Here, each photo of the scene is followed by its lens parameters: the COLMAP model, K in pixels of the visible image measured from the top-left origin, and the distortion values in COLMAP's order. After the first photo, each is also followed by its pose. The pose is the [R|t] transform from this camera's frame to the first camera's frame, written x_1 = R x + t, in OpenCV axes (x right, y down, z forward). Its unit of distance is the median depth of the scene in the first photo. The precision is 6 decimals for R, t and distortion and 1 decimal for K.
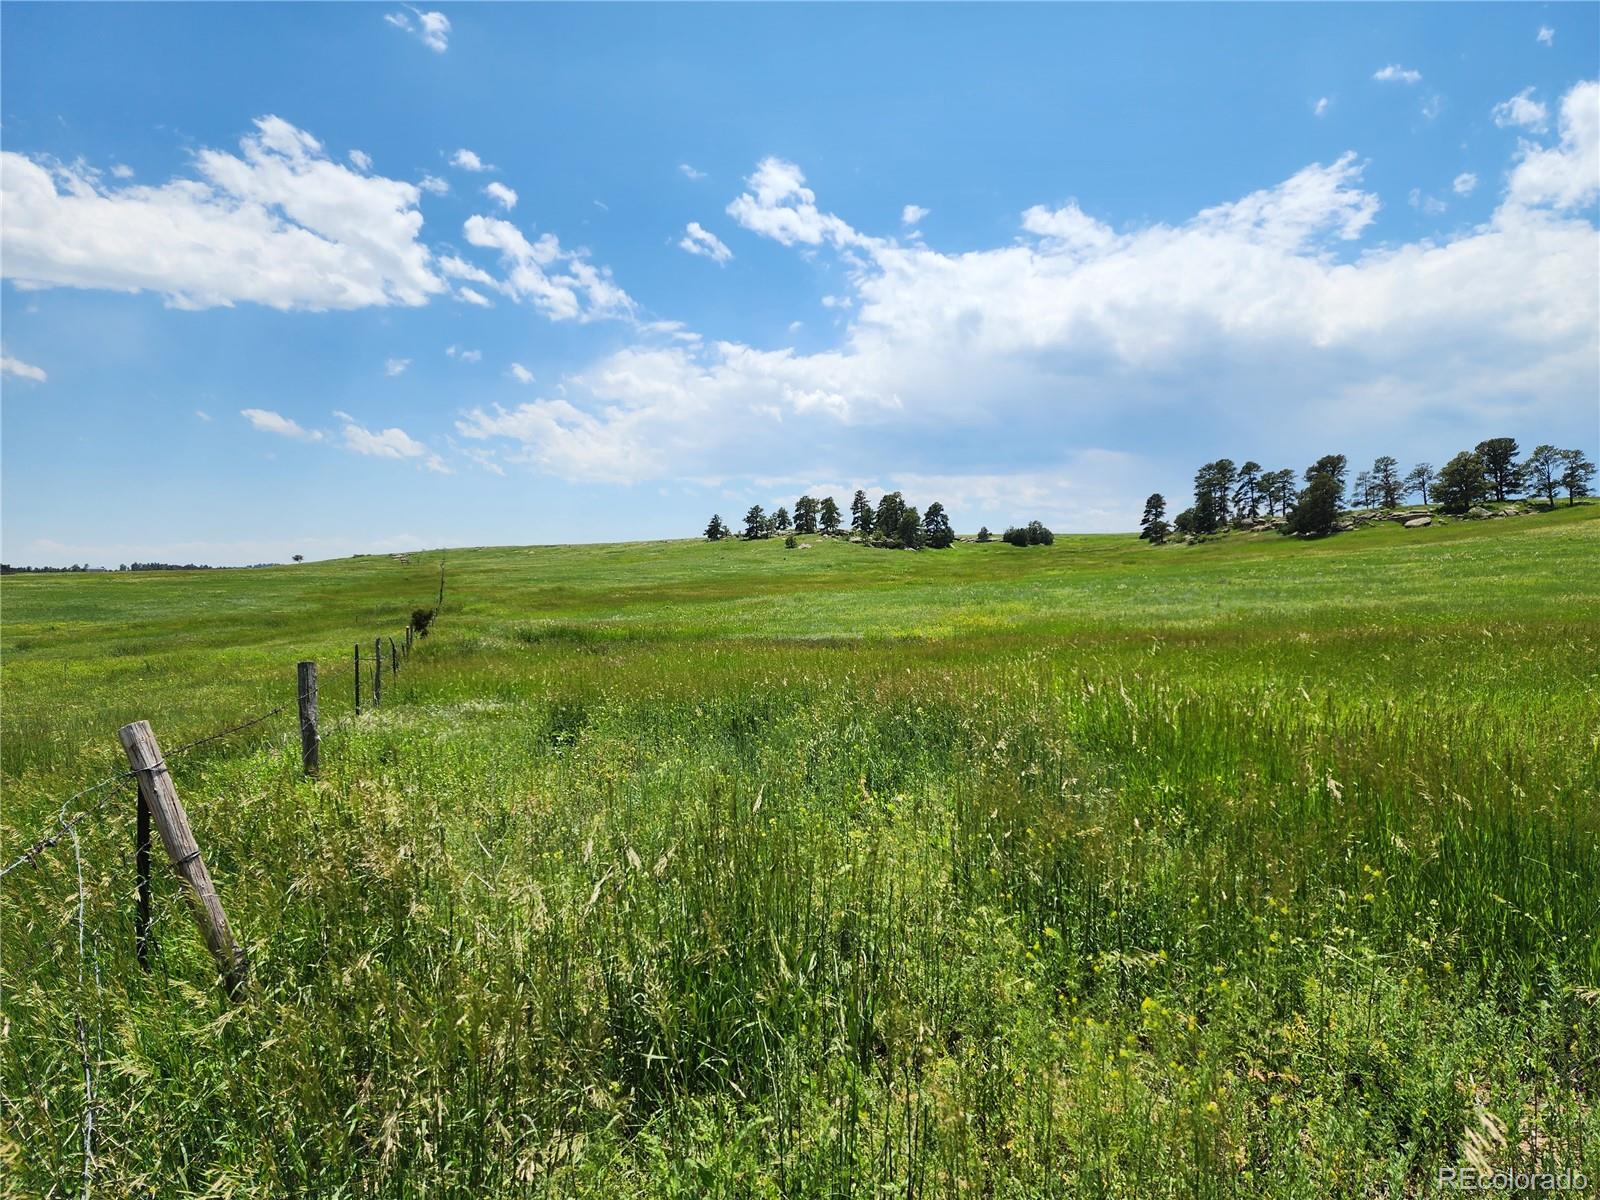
lens RADIAL K [[1060.8, 0, 800.0], [0, 1060.8, 600.0], [0, 0, 1]] dist [0.085955, -0.078611]
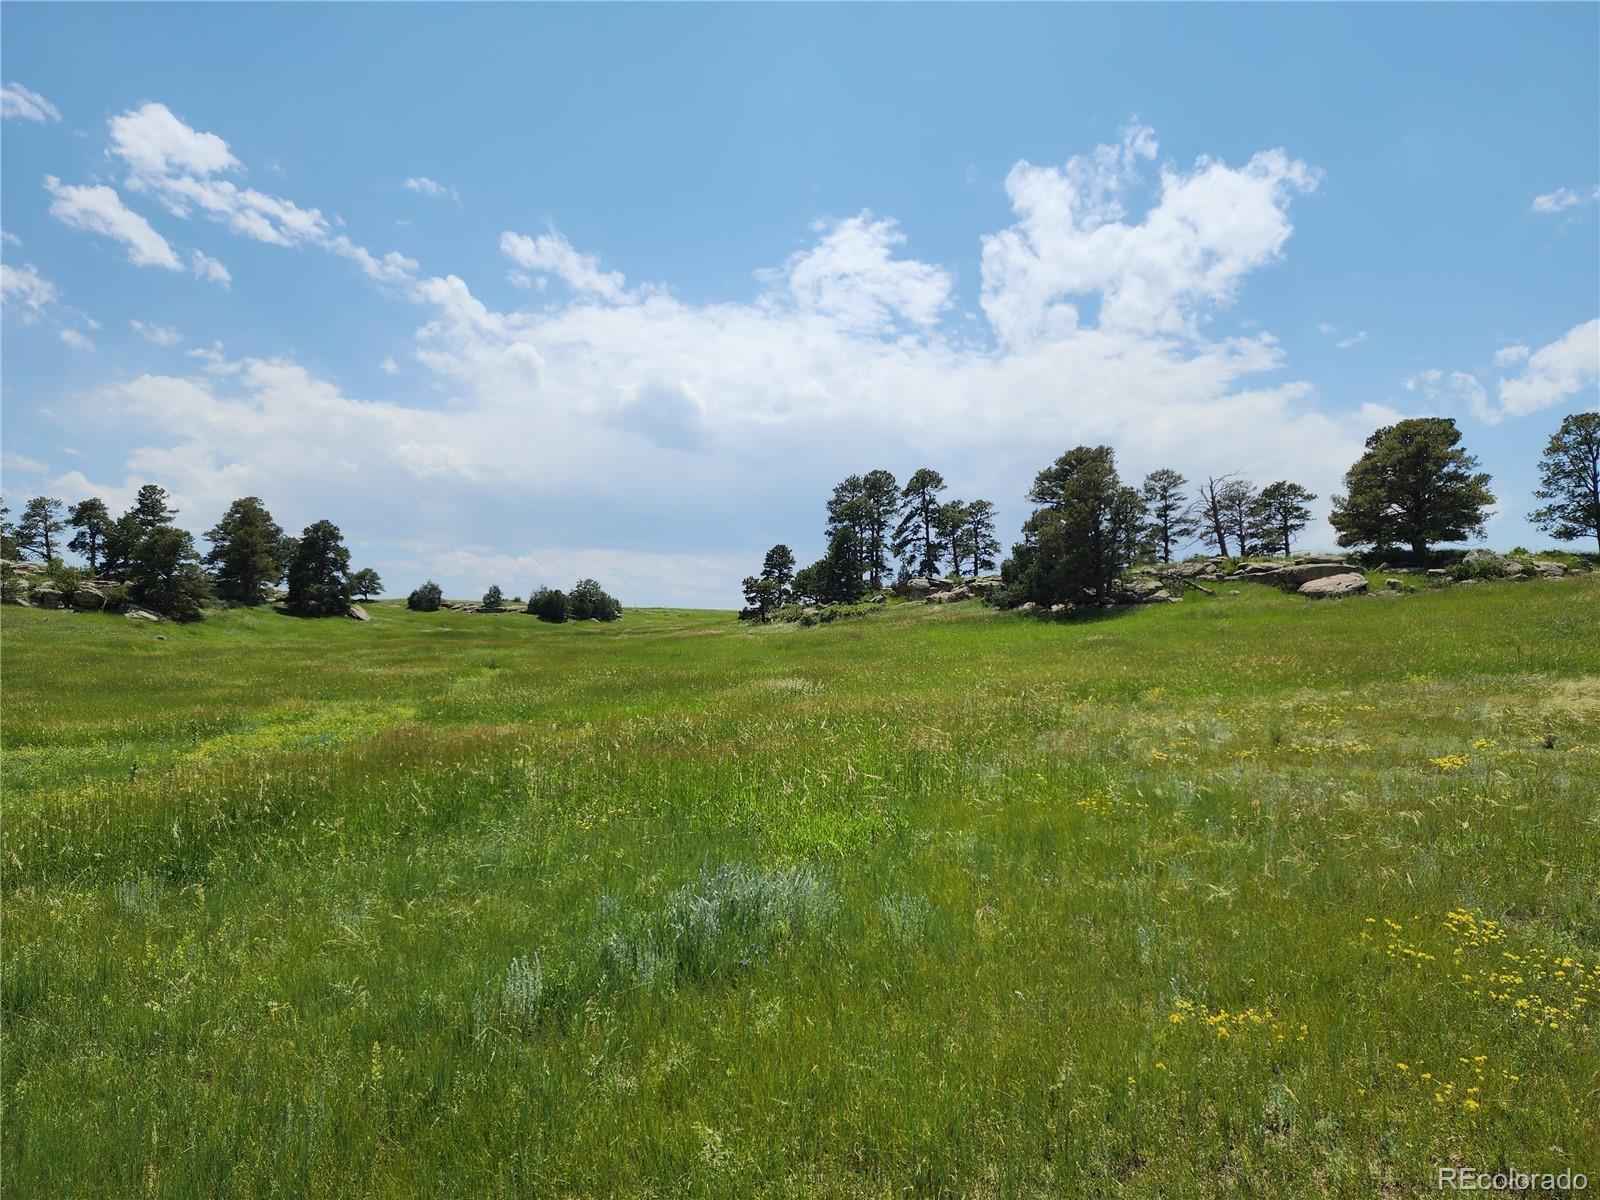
lens RADIAL K [[1060.8, 0, 800.0], [0, 1060.8, 600.0], [0, 0, 1]] dist [0.085955, -0.078611]
pose [[0.956495, 0.041559, 0.288774, 0.215071], [-0.019763, 0.996759, -0.077987, -0.025474], [-0.291079, 0.068887, 0.954216, 0.529798]]
